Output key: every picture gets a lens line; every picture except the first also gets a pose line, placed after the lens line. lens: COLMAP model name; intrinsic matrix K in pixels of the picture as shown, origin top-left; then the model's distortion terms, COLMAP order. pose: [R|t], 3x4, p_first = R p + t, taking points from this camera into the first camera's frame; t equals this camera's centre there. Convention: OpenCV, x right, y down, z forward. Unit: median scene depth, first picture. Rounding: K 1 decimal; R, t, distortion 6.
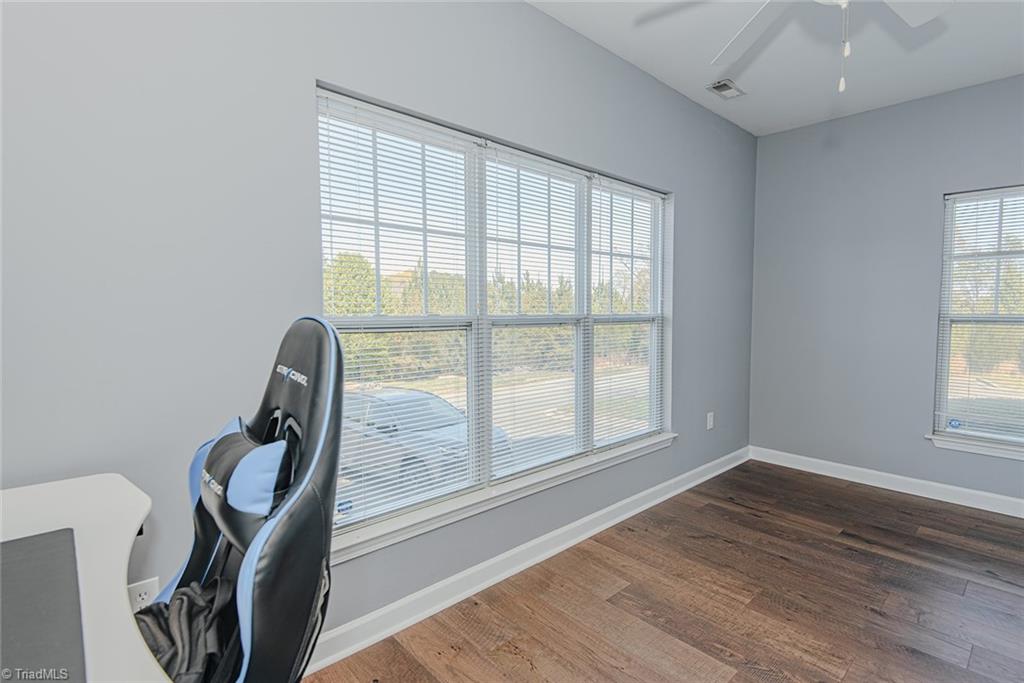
lens RADIAL K [[501.0, 0, 512.0], [0, 501.0, 341.5], [0, 0, 1]] dist [-0.001555, -0.000740]
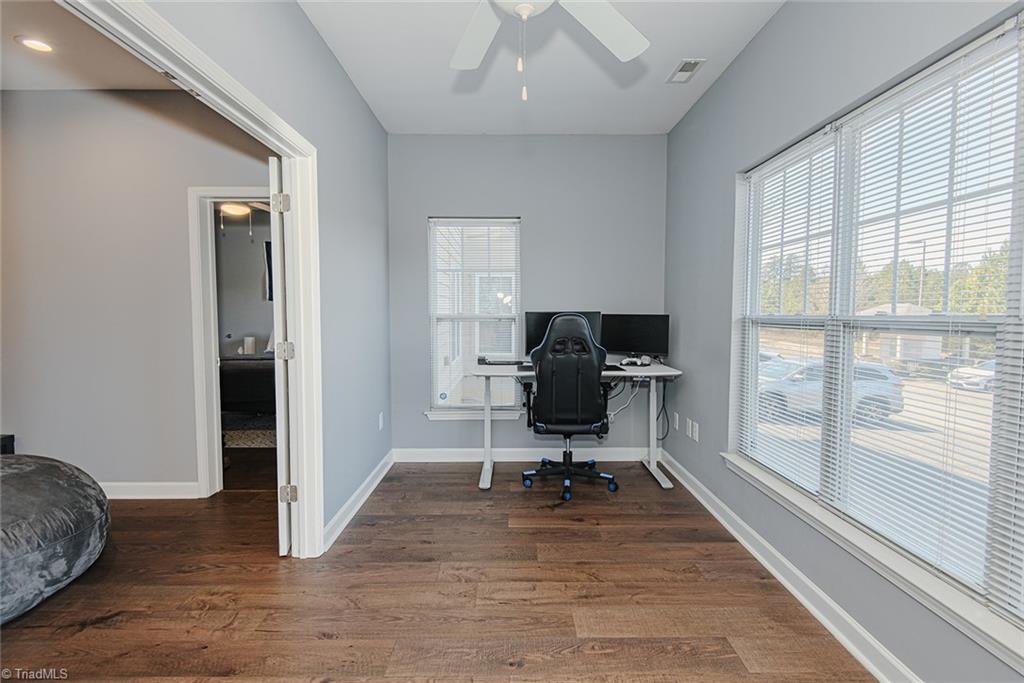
lens RADIAL K [[523.8, 0, 512.0], [0, 523.8, 341.5], [0, 0, 1]] dist [0.000853, -0.000782]
pose [[-0.679155, 0.040101, -0.732898, 1.131853], [-0.040082, 0.994990, 0.091584, -0.075238], [0.732899, 0.091576, -0.674146, 1.333191]]
